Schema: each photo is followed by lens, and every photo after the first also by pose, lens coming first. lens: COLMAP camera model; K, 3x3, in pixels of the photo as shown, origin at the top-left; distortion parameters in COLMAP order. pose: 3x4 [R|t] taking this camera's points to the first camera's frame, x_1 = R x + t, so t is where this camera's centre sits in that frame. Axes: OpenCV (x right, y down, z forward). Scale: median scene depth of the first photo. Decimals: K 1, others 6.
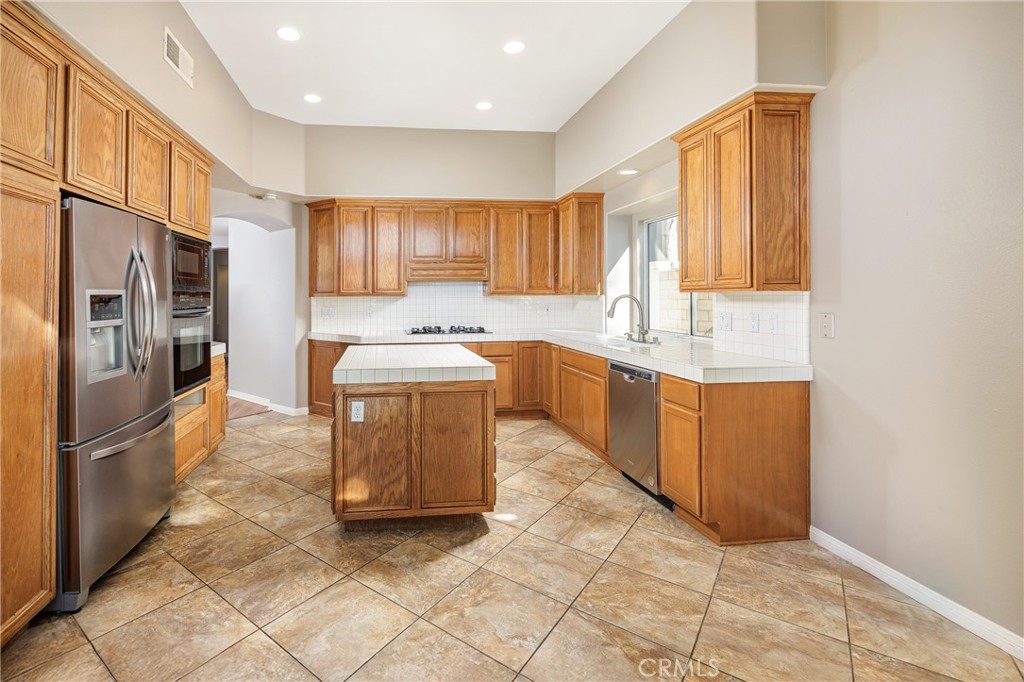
lens RADIAL K [[460.5, 0, 452.8], [0, 460.5, 293.2], [0, 0, 1]] dist [0.000500, -0.000346]
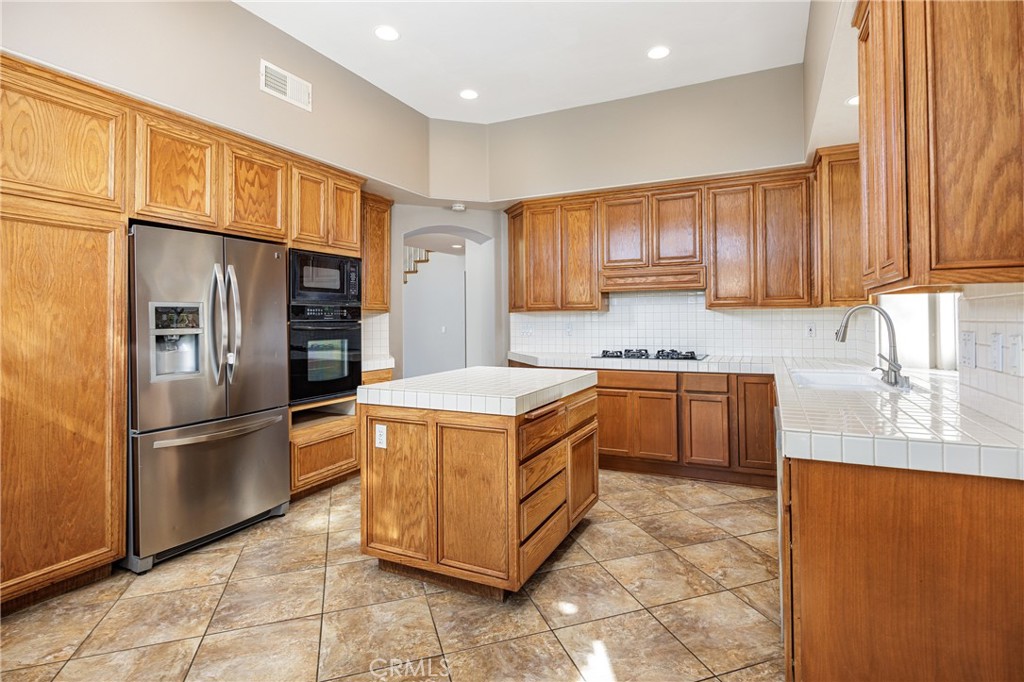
lens RADIAL K [[531.3, 0, 542.3], [0, 531.3, 312.0], [0, 0, 1]] dist [0.000578, 0.001444]
pose [[0.848932, -0.007712, -0.528446, 0.593838], [0.006385, 0.999970, -0.004336, 0.022798], [0.528464, 0.000307, 0.848956, 0.289945]]
